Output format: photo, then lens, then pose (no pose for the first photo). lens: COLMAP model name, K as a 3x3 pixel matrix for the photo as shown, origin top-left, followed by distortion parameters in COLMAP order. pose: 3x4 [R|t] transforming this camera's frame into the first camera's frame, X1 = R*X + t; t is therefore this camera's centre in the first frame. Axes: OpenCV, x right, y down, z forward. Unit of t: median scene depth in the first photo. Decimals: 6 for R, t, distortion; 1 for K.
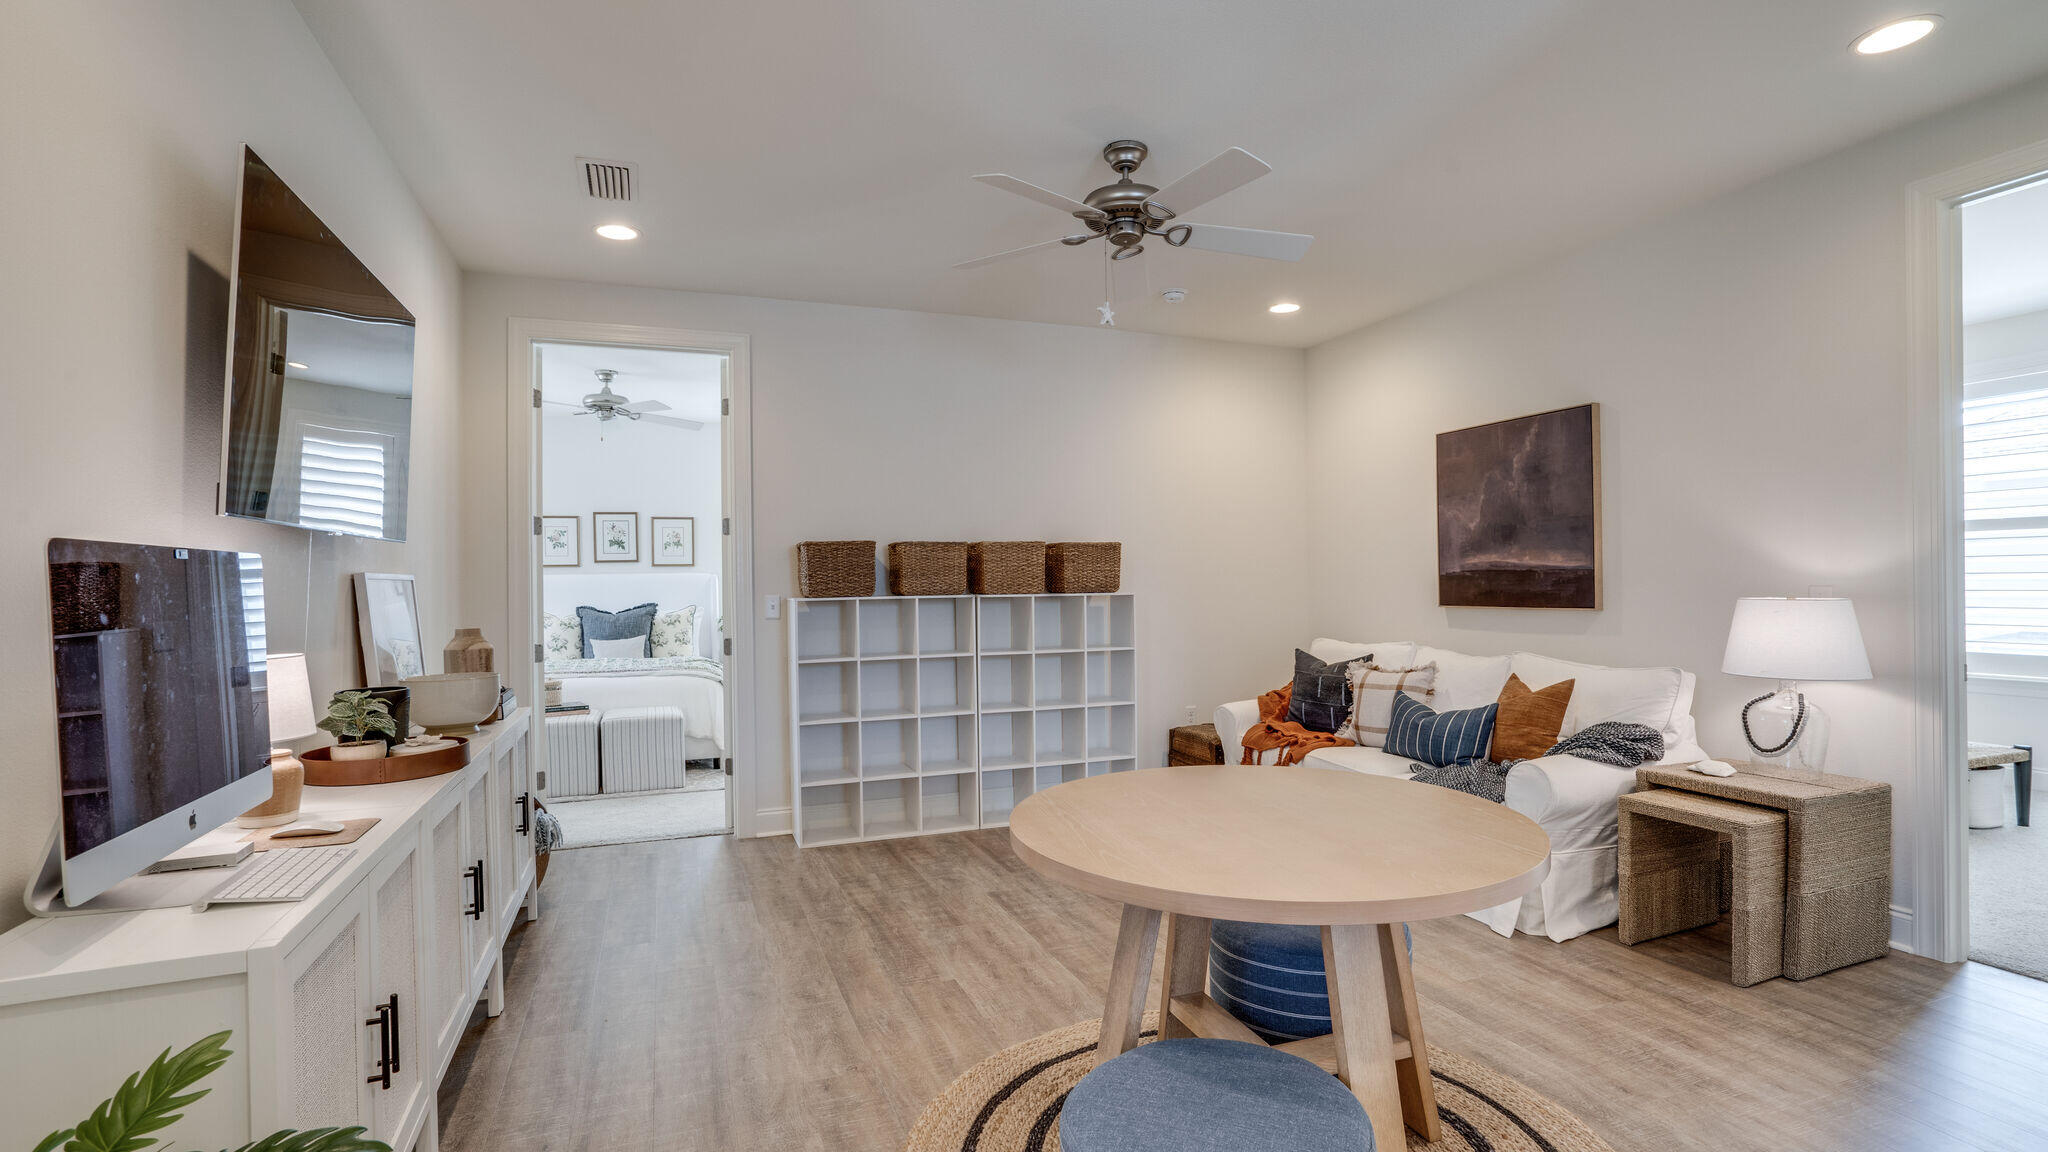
lens RADIAL K [[960.8, 0, 1031.0], [0, 960.8, 590.4], [0, 0, 1]] dist [-0.019802, 0.011374]
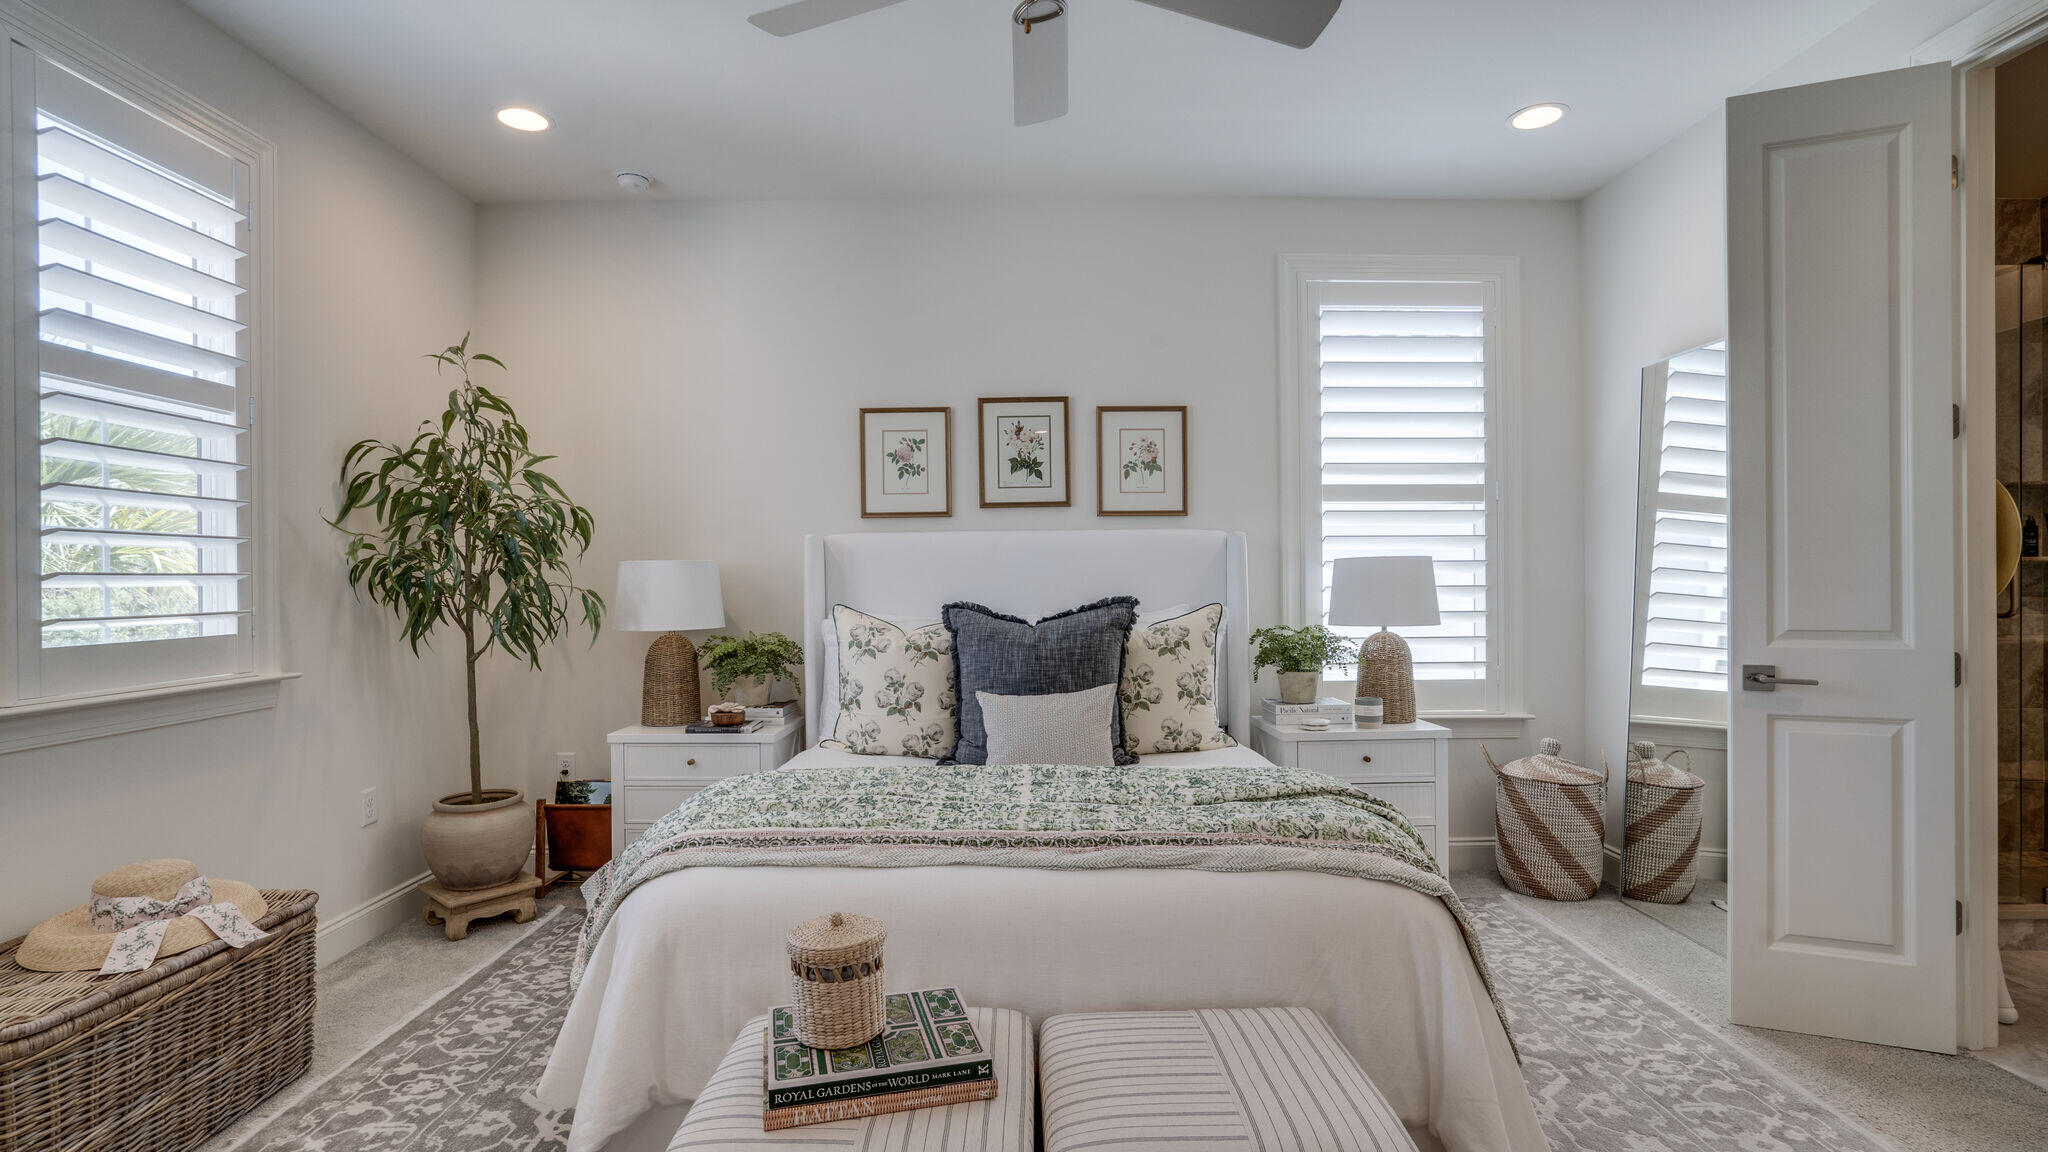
lens RADIAL K [[960.8, 0, 1033.2], [0, 960.8, 585.8], [0, 0, 1]] dist [-0.019802, 0.011374]
pose [[0.937370, 0.001692, -0.348331, -0.306313], [-0.003407, 0.999985, -0.004310, 0.011333], [0.348319, 0.005227, 0.937362, 0.650659]]
